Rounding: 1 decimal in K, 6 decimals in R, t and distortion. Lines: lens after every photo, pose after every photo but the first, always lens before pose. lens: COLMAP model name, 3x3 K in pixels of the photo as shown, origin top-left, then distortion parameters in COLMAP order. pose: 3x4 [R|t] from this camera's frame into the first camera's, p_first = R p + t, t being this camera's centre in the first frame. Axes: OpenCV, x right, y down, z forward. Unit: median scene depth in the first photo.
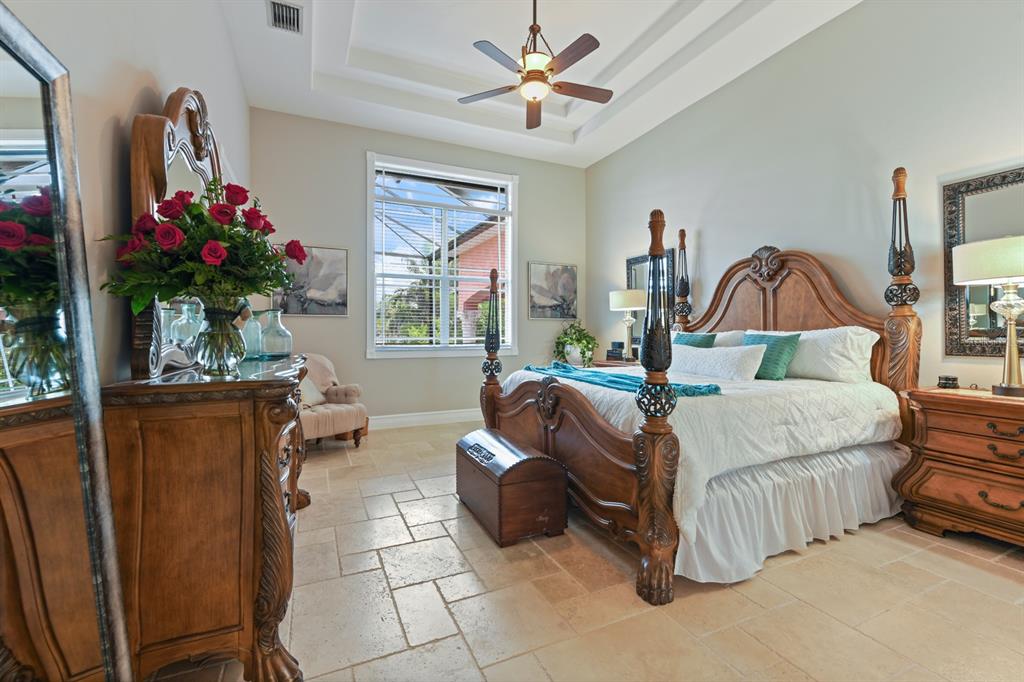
lens RADIAL K [[440.5, 0, 510.0], [0, 440.5, 333.3], [0, 0, 1]] dist [0.000652, 0.000025]
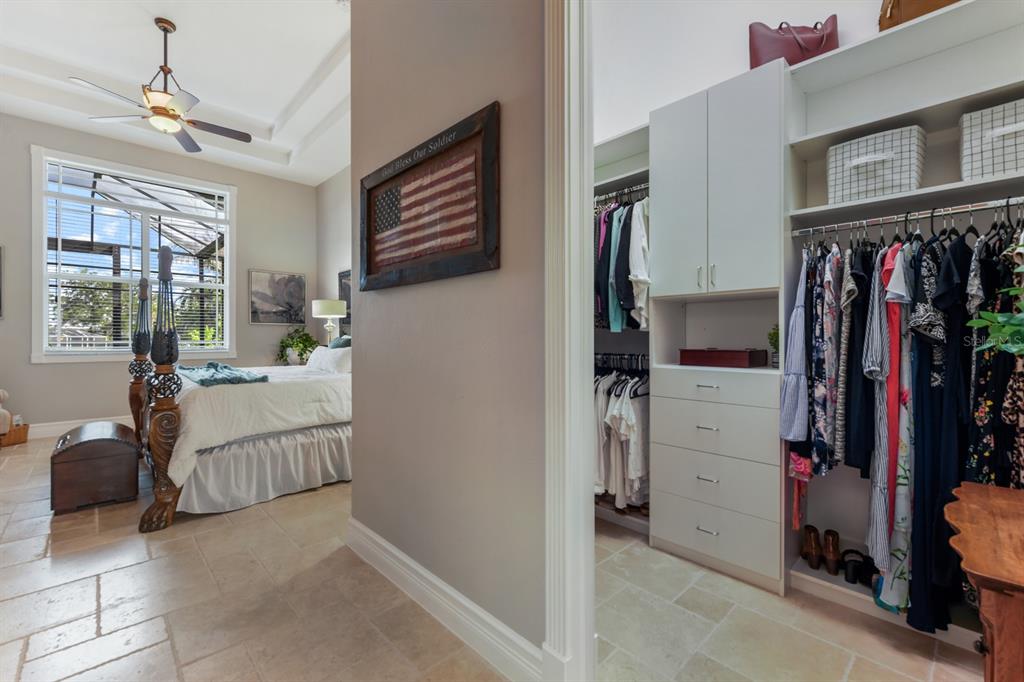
lens RADIAL K [[435.5, 0, 512.0], [0, 435.5, 341.0], [0, 0, 1]] dist [-0.008579, -0.000111]
pose [[0.938931, -0.000123, 0.344105, 0.323886], [-0.002390, 0.999973, 0.006881, 0.000465], [-0.344097, -0.007283, 0.938906, -0.228255]]
